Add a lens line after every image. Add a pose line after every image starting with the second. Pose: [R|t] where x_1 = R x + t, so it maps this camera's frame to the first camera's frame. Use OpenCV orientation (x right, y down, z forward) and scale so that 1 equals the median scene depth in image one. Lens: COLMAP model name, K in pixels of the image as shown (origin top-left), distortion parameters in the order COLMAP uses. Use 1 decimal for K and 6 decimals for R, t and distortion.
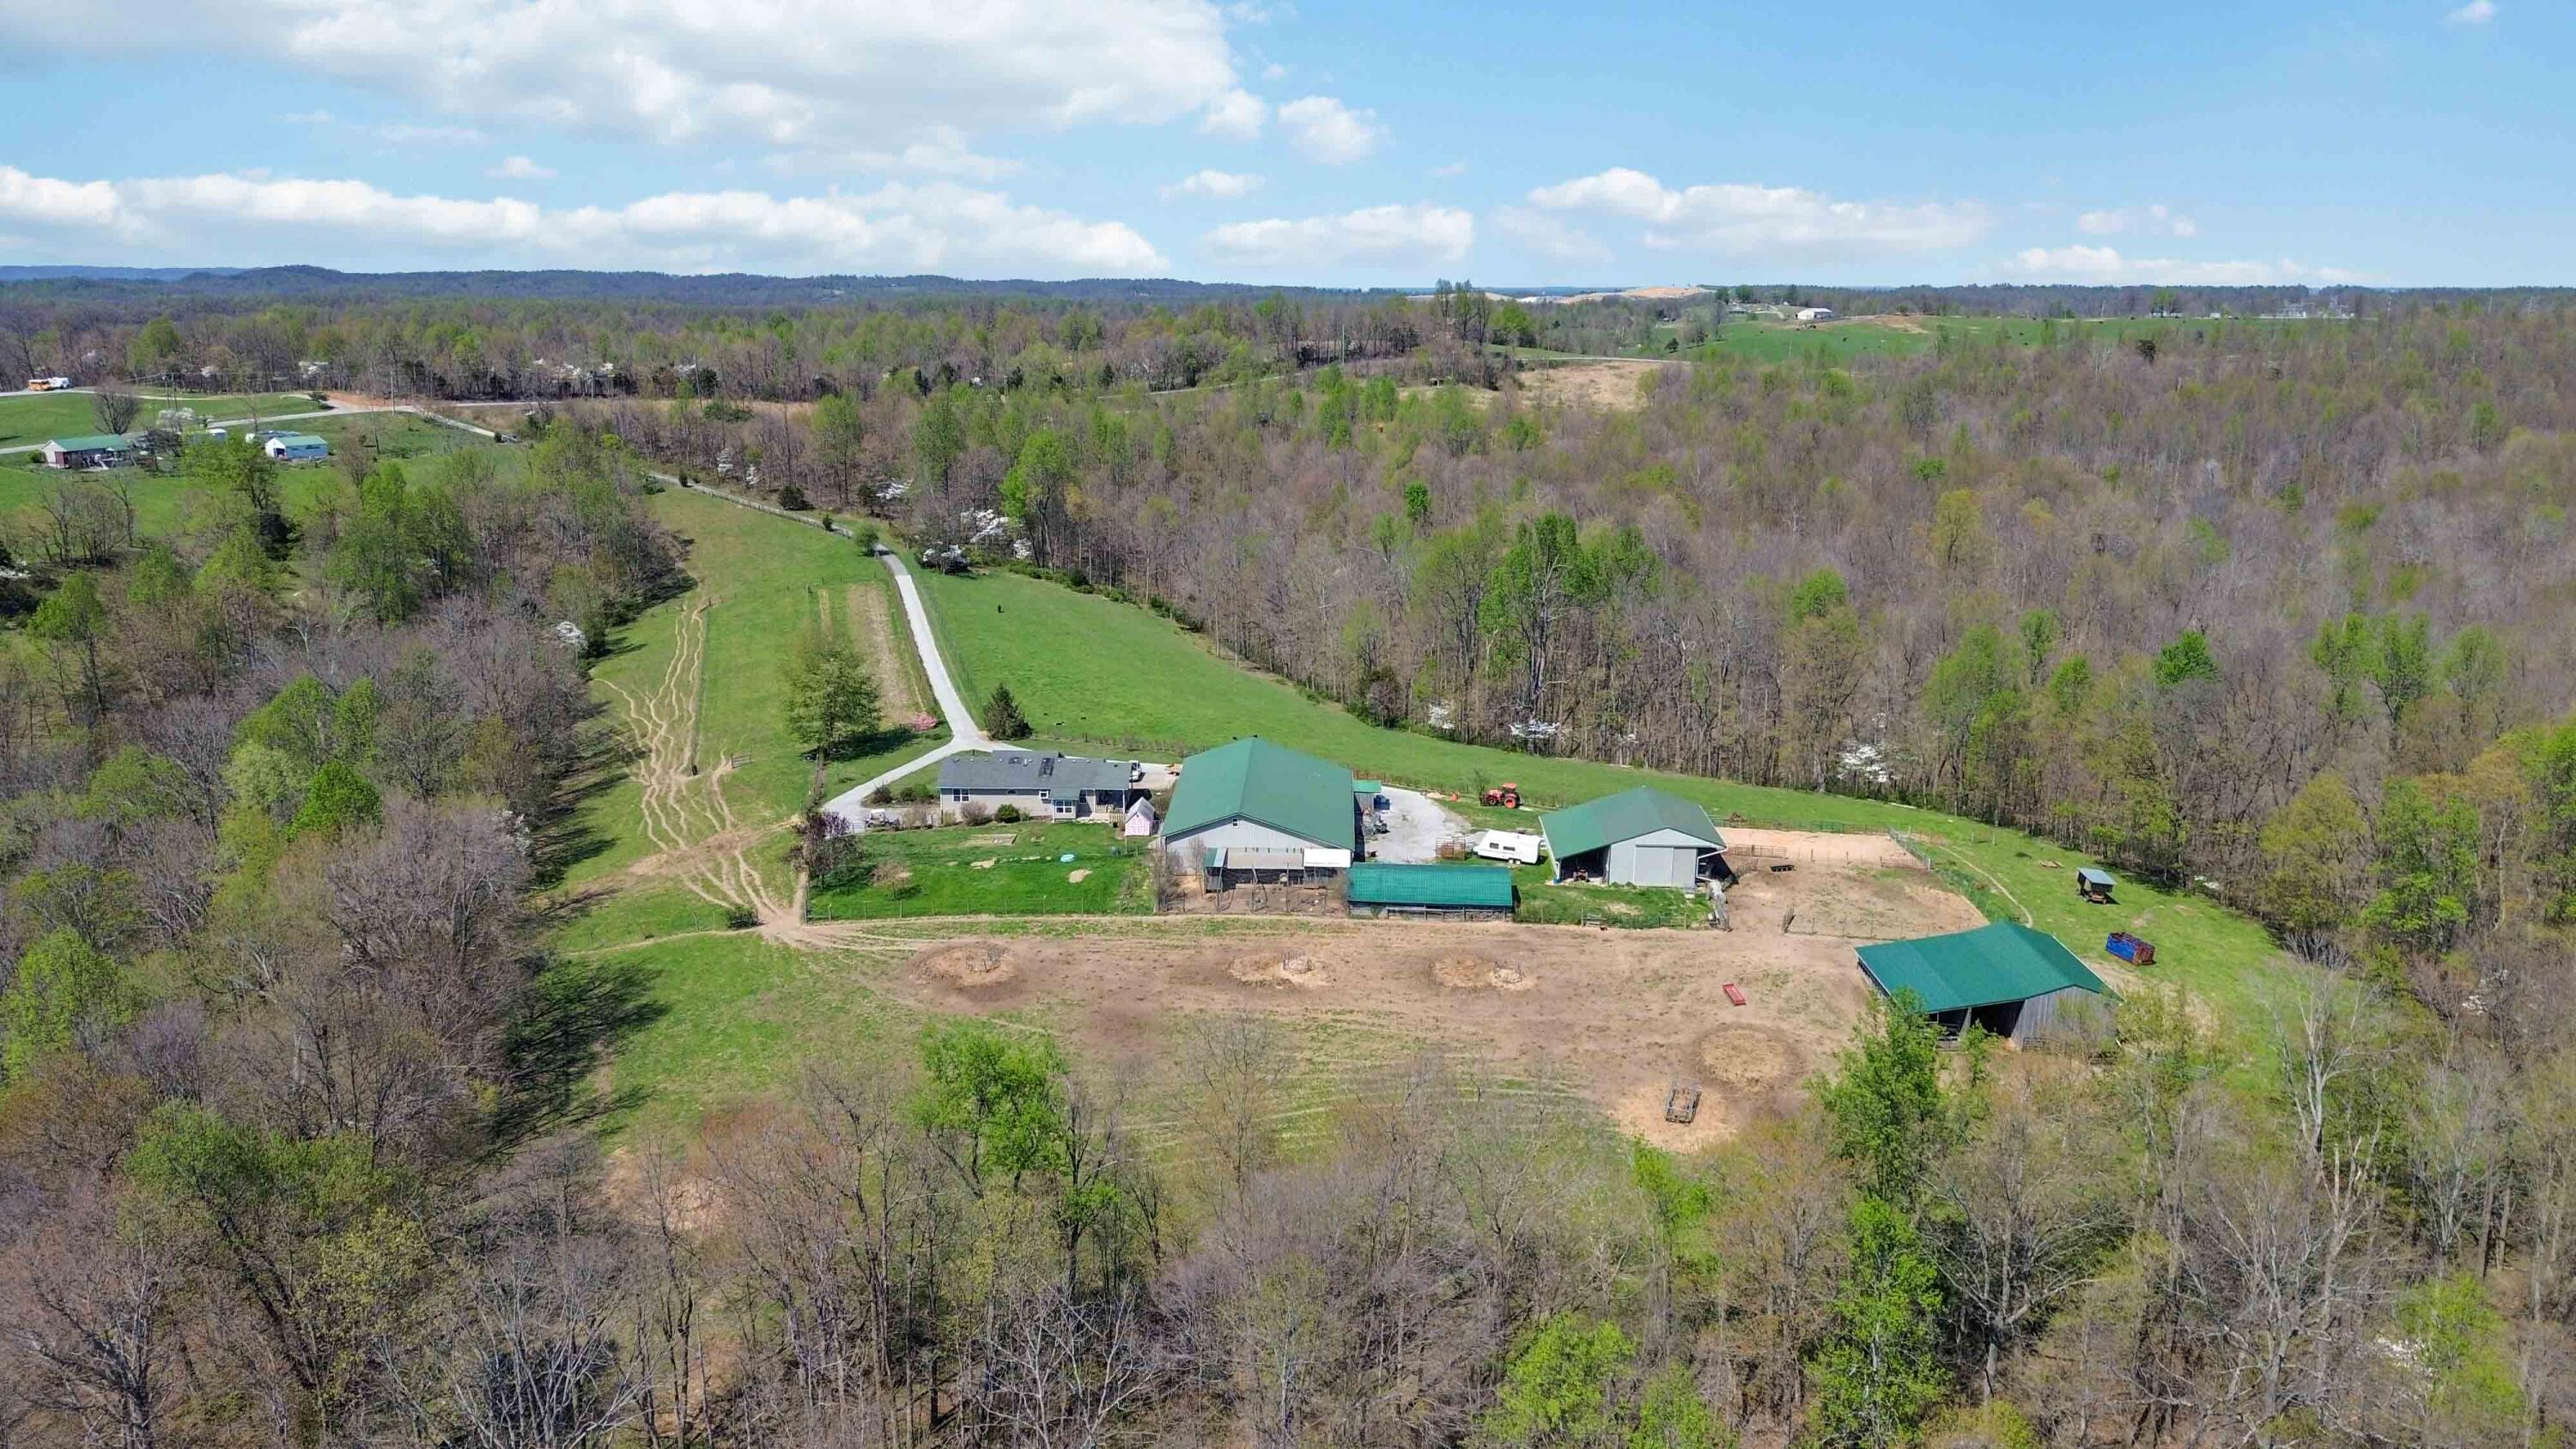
lens RADIAL K [[1770.8, 0, 1285.2], [0, 1770.8, 735.8], [0, 0, 1]] dist [0.062855, -0.061037]
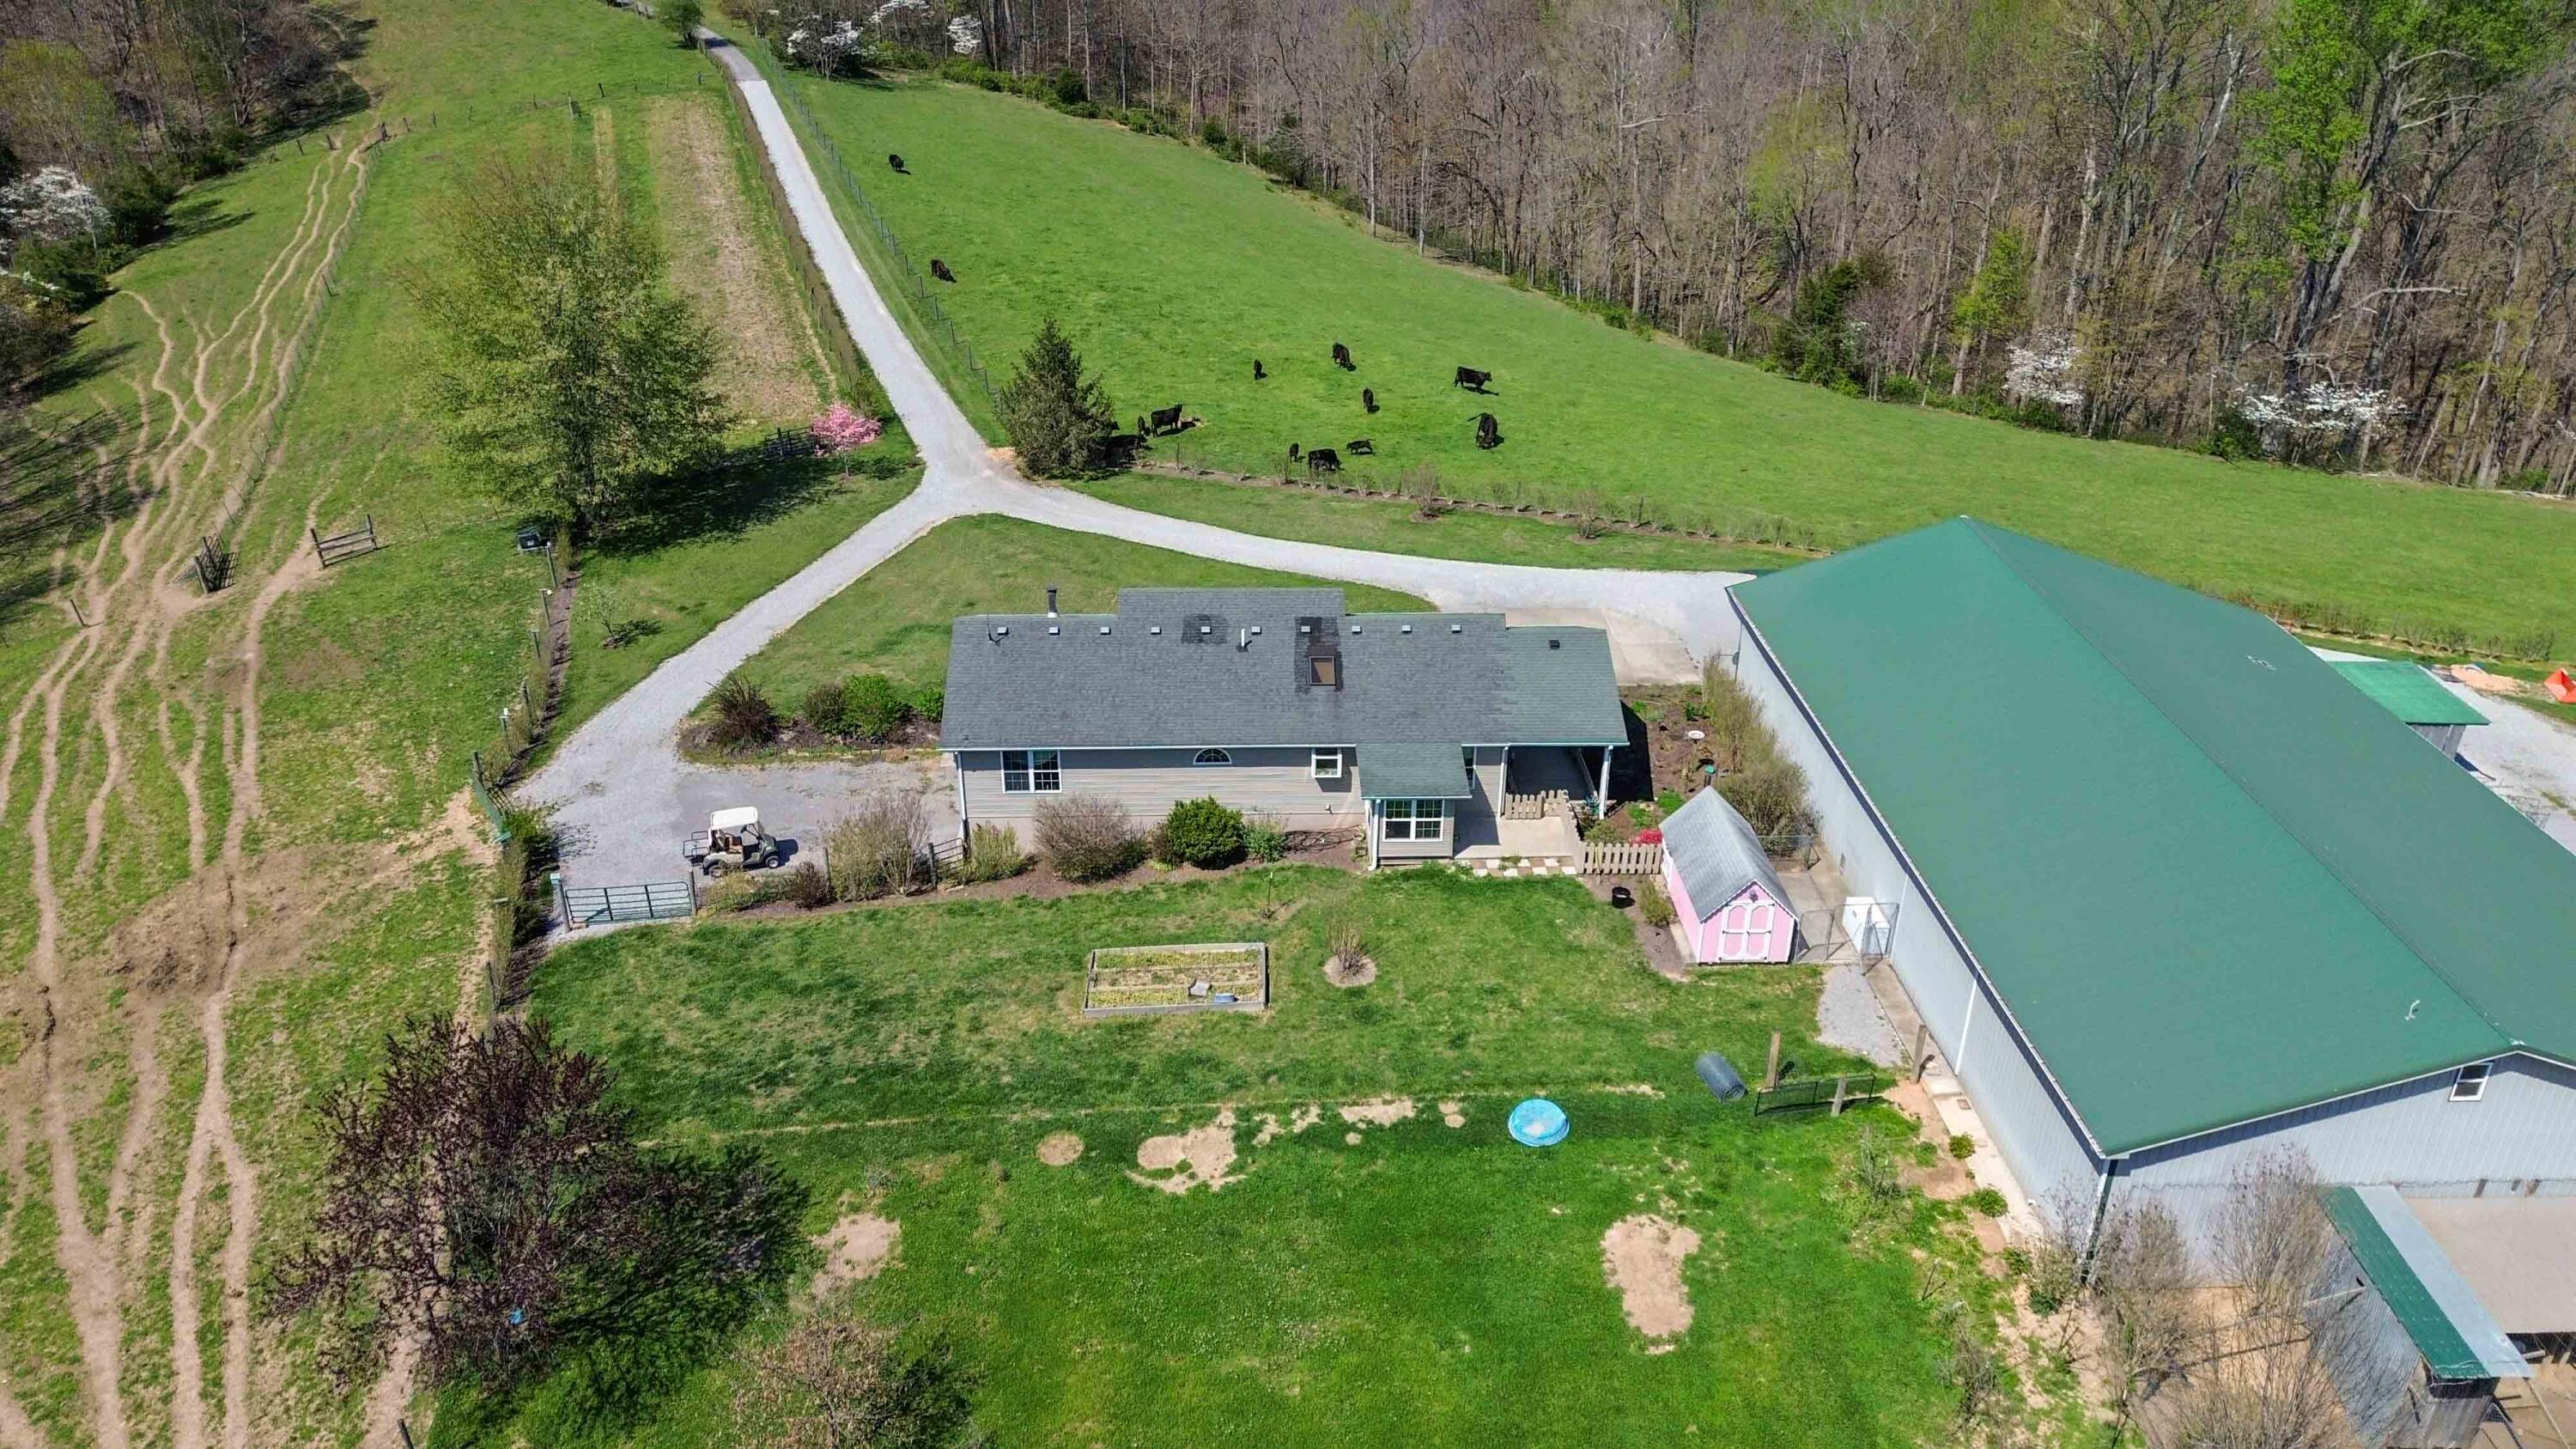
lens RADIAL K [[1770.8, 0, 1285.2], [0, 1770.8, 735.8], [0, 0, 1]] dist [0.062855, -0.061037]
pose [[0.997905, -0.025530, 0.059446, -0.106762], [0.011062, 0.972647, 0.232026, -0.024646], [-0.063744, -0.230882, 0.970891, 0.487473]]
